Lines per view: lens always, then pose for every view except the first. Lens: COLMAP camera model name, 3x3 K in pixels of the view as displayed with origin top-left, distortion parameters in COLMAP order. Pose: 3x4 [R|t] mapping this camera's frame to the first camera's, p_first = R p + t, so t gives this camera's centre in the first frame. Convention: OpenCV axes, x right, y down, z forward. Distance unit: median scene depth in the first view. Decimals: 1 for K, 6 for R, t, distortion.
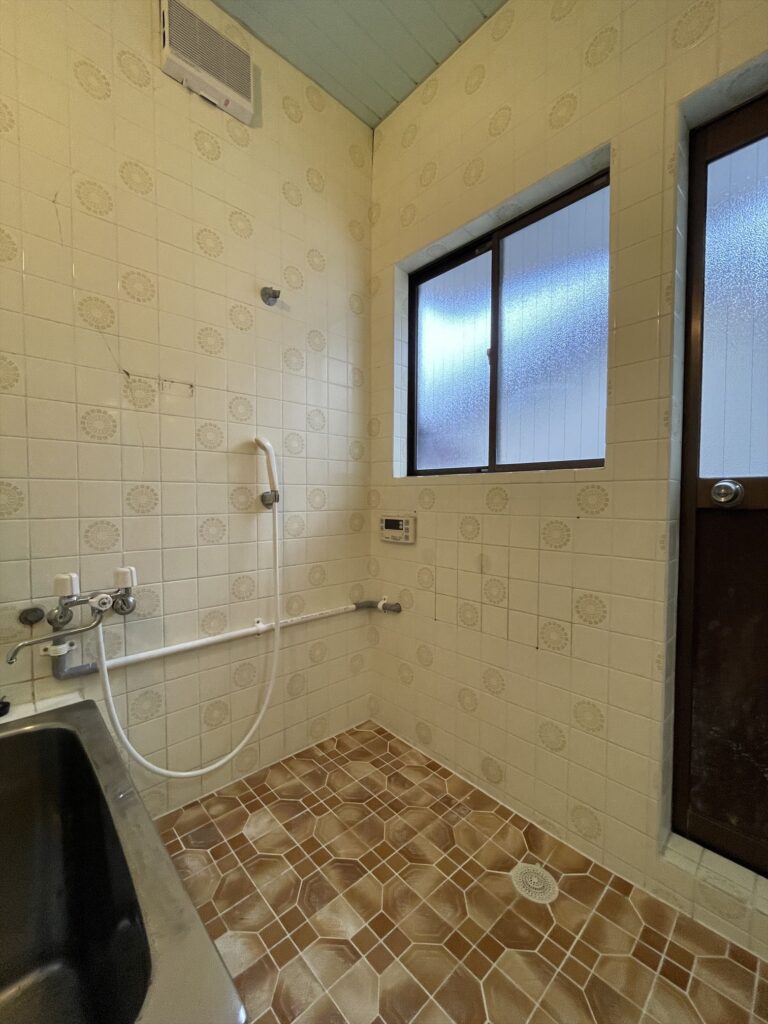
lens RADIAL K [[417.7, 0, 384.0], [0, 417.7, 512.0], [0, 0, 1]] dist [0.015822, -0.000452]
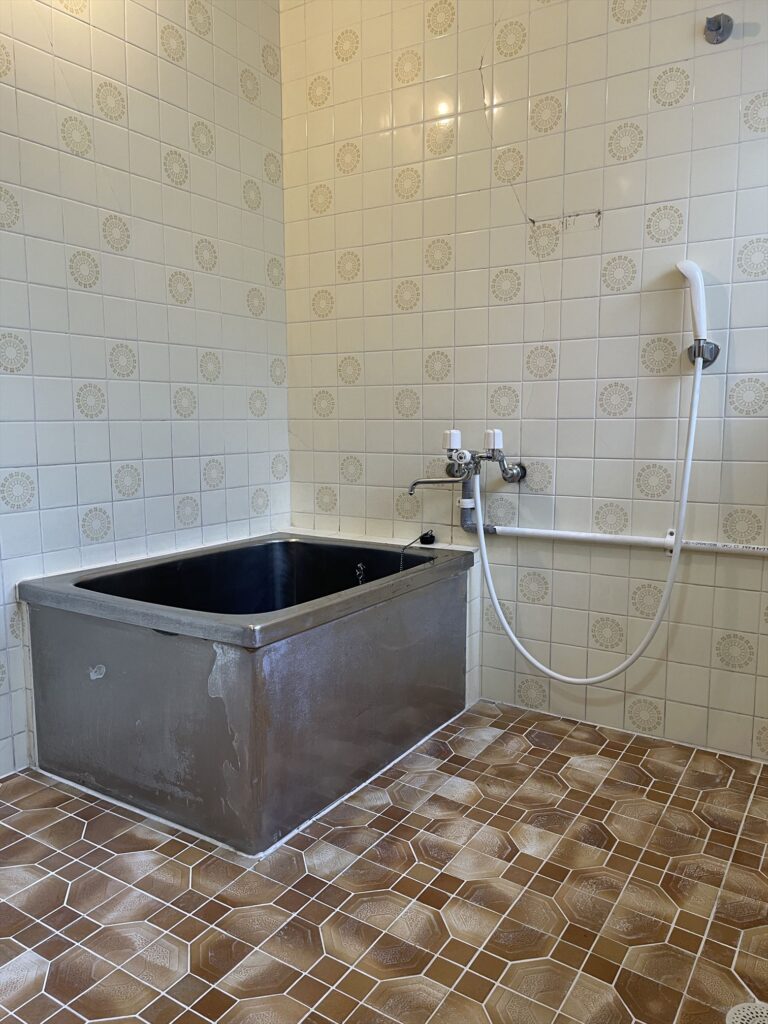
lens RADIAL K [[743.9, 0, 384.0], [0, 743.9, 512.0], [0, 0, 1]] dist [0.048441, -0.003720]
pose [[0.269204, 0.119370, -0.955657, 0.913093], [-0.031428, 0.992849, 0.115162, 0.116643], [0.962570, -0.000968, 0.271030, 0.239727]]
